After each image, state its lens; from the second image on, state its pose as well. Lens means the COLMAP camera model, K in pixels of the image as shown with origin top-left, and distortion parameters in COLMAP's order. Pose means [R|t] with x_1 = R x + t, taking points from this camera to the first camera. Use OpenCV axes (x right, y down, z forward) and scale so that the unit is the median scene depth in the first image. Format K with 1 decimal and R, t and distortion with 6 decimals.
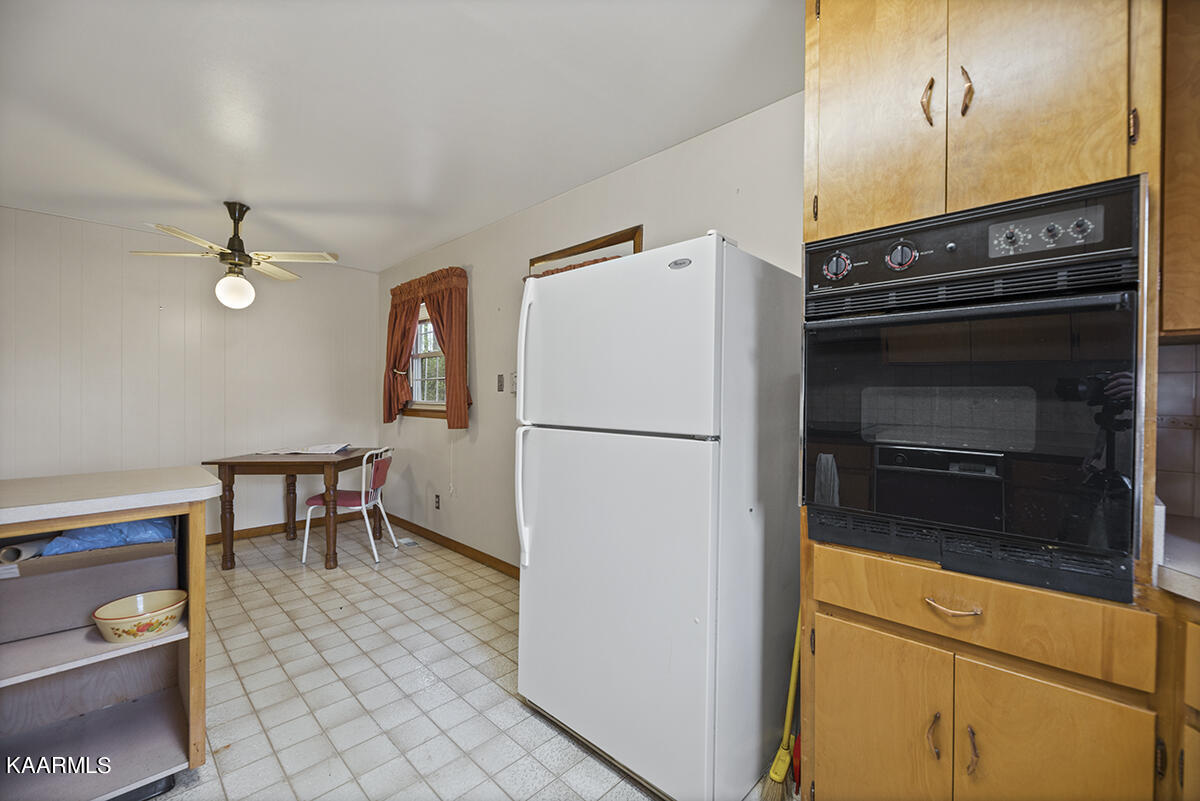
lens RADIAL K [[487.8, 0, 600.8], [0, 487.8, 400.5], [0, 0, 1]] dist [-0.004087, -0.001185]
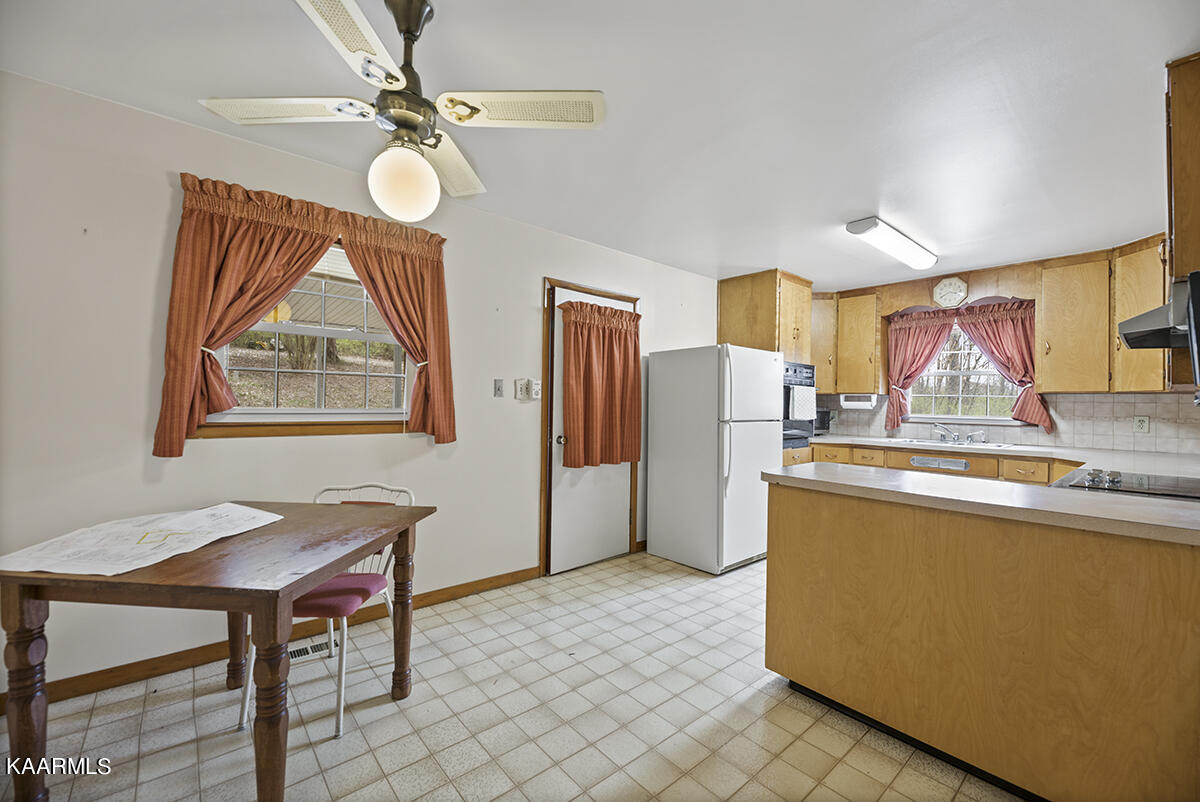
lens RADIAL K [[487.8, 0, 600.3], [0, 487.8, 400.1], [0, 0, 1]] dist [-0.004087, -0.001185]
pose [[0.092914, 0.001960, 0.995672, -2.933842], [-0.009322, 0.999956, -0.001098, -0.037982], [-0.995630, -0.009179, 0.092929, 1.859481]]
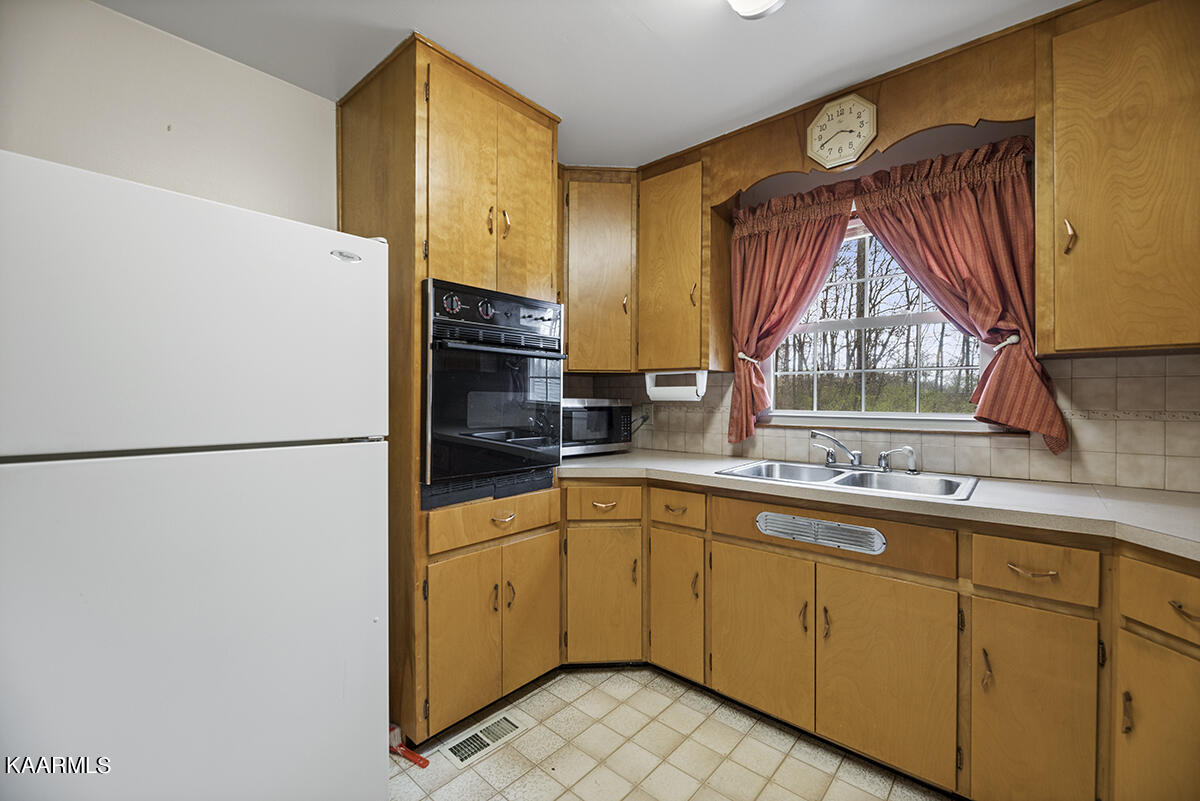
lens RADIAL K [[487.8, 0, 602.3], [0, 487.8, 400.4], [0, 0, 1]] dist [-0.004087, -0.001185]
pose [[-0.045462, -0.007280, 0.998940, -0.848392], [0.002880, 0.999968, 0.007419, -0.009224], [-0.998962, 0.003215, -0.045439, 0.586849]]
